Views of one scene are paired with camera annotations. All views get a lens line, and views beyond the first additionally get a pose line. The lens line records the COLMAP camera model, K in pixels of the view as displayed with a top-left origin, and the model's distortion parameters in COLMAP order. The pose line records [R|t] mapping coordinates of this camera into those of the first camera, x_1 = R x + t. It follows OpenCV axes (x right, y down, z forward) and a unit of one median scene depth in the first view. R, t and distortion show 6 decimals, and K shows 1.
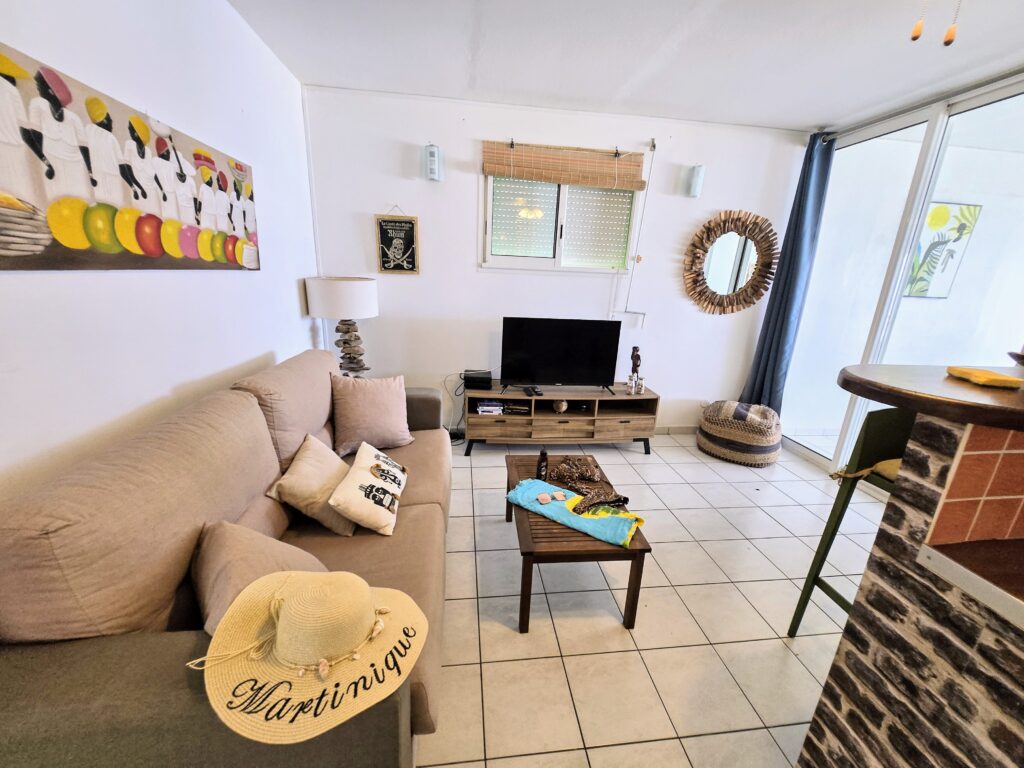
lens RADIAL K [[399.6, 0, 513.2], [0, 399.6, 385.2], [0, 0, 1]] dist [0.008945, -0.004538]
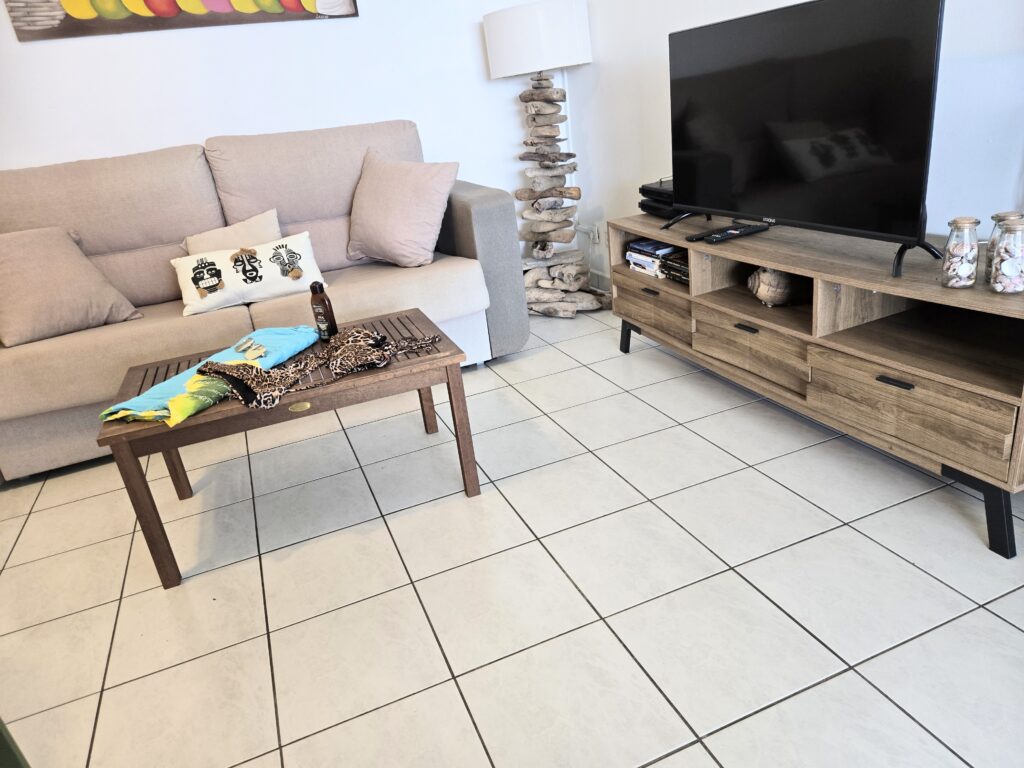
lens RADIAL K [[688.8, 0, 517.2], [0, 688.8, 383.5], [0, 0, 1]] dist [0.060250, -0.051645]
pose [[0.254997, 0.297795, -0.919943, 1.111682], [-0.138944, 0.952805, 0.269920, 0.000485], [0.956907, 0.058992, 0.284339, 1.059871]]
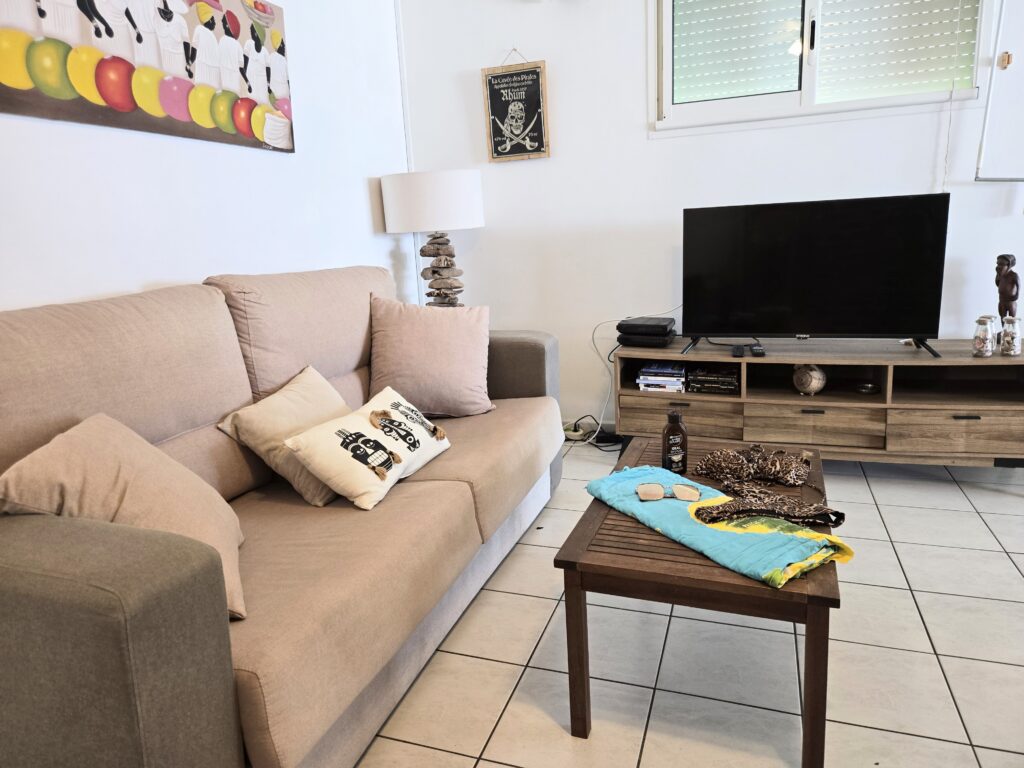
lens RADIAL K [[685.0, 0, 507.4], [0, 685.0, 371.5], [0, 0, 1]] dist [0.059153, -0.053923]
pose [[0.889172, 0.005960, -0.457534, 0.304984], [-0.037241, 0.997541, -0.059380, 0.181118], [0.456055, 0.069838, 0.887207, 0.119184]]
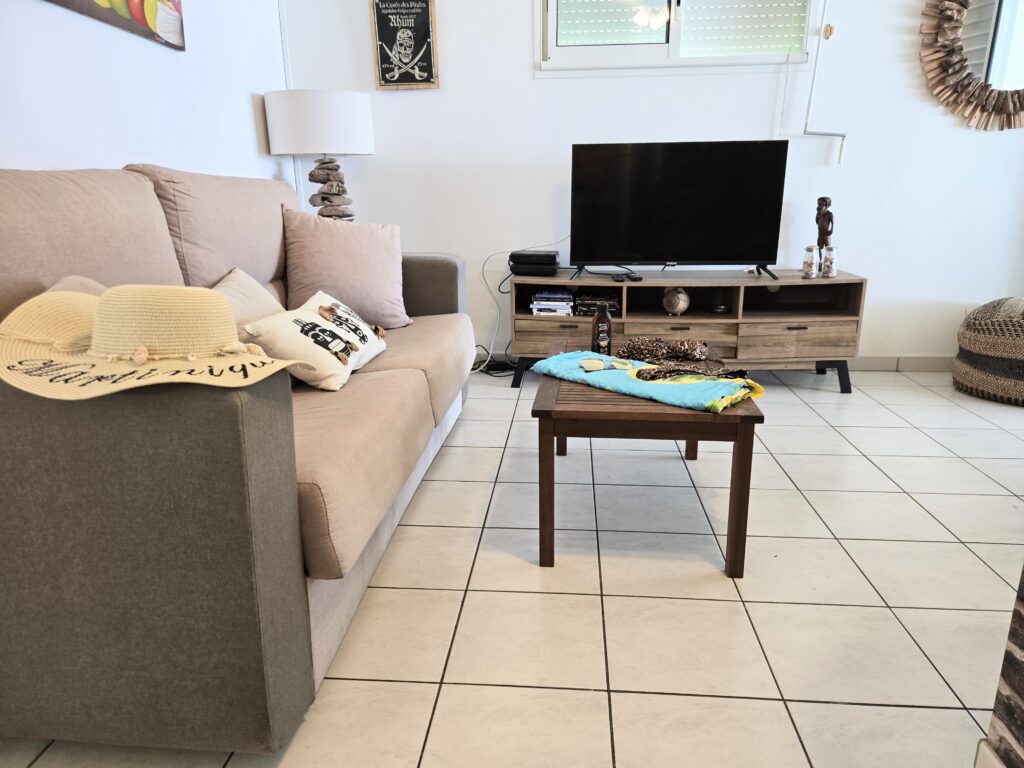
lens RADIAL K [[688.8, 0, 517.2], [0, 688.8, 383.5], [0, 0, 1]] dist [0.060250, -0.051645]
pose [[0.978399, 0.003410, -0.206698, 0.171983], [-0.006551, 0.999873, -0.014512, 0.314277], [0.206623, 0.015552, 0.978297, -0.021401]]
